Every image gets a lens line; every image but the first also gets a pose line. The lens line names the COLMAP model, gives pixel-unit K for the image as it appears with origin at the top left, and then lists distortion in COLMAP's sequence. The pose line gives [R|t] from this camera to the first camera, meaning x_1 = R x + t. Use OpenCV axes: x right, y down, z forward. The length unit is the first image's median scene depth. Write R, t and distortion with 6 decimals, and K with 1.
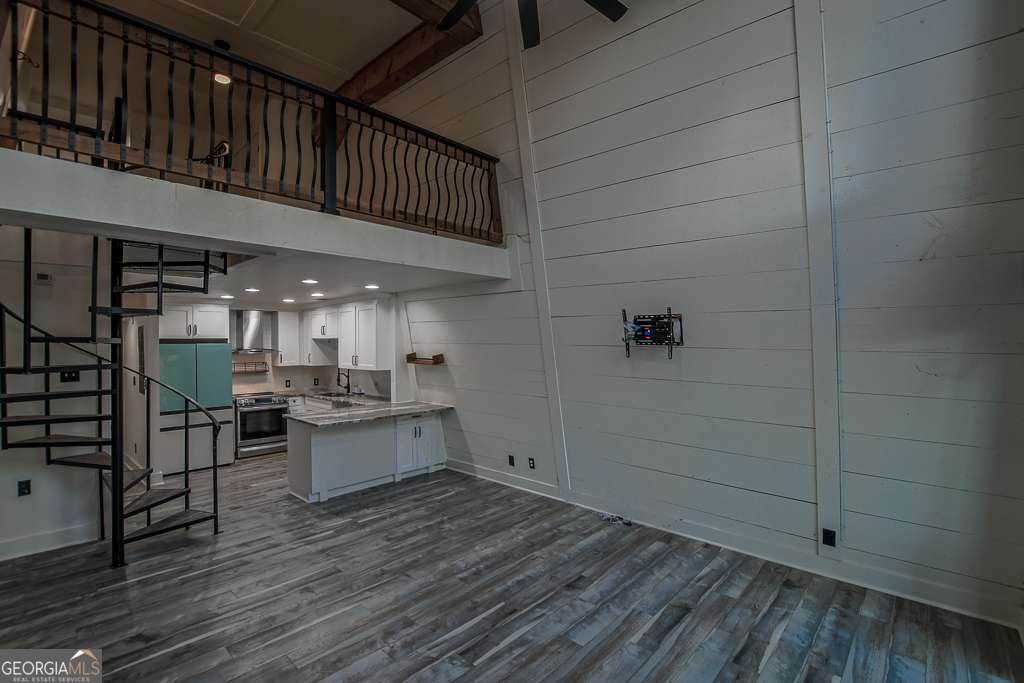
lens RADIAL K [[463.3, 0, 514.8], [0, 463.3, 341.4], [0, 0, 1]] dist [-0.029748, 0.000384]
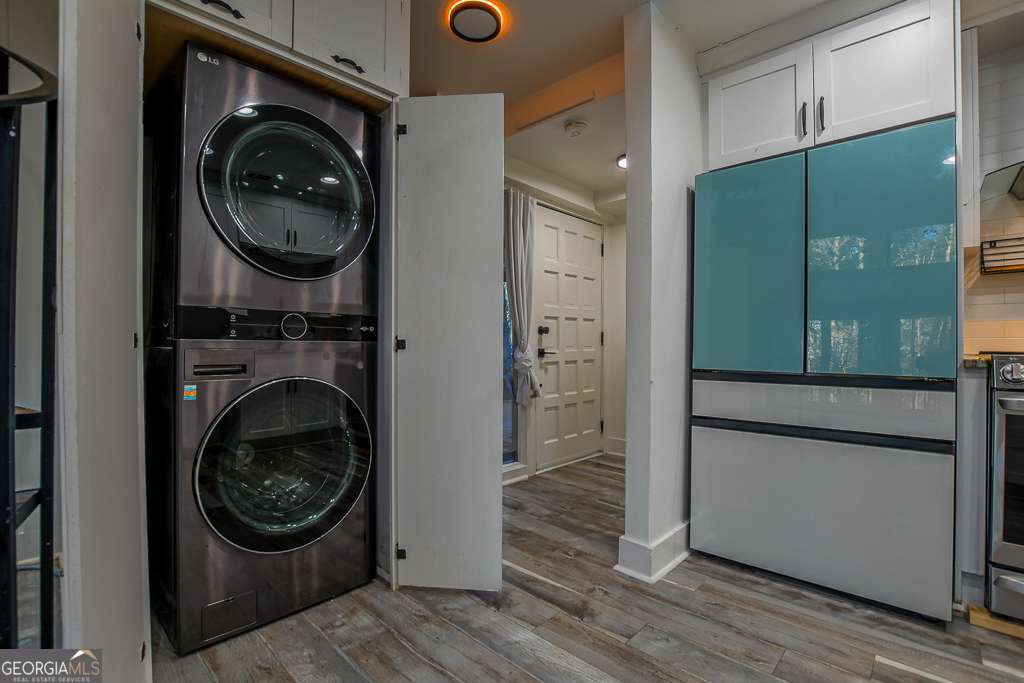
lens RADIAL K [[463.3, 0, 514.8], [0, 463.3, 341.4], [0, 0, 1]] dist [-0.029748, 0.000384]
pose [[0.013420, 0.005429, -0.999895, -0.573200], [-0.000885, 0.999985, 0.005417, 0.175987], [0.999910, 0.000812, 0.013424, 1.132479]]
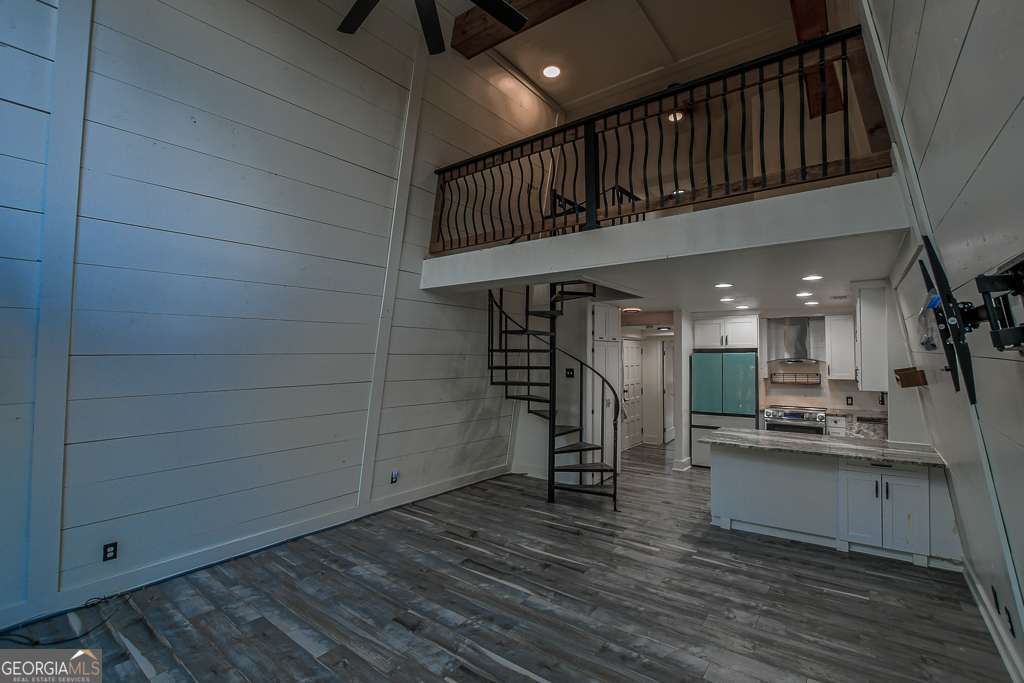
lens RADIAL K [[463.3, 0, 514.8], [0, 463.3, 341.4], [0, 0, 1]] dist [-0.029748, 0.000384]
pose [[0.090067, -0.025463, -0.995610, 0.494699], [0.004176, 0.999674, -0.025190, 0.003773], [0.995927, -0.001889, 0.090144, 0.569470]]
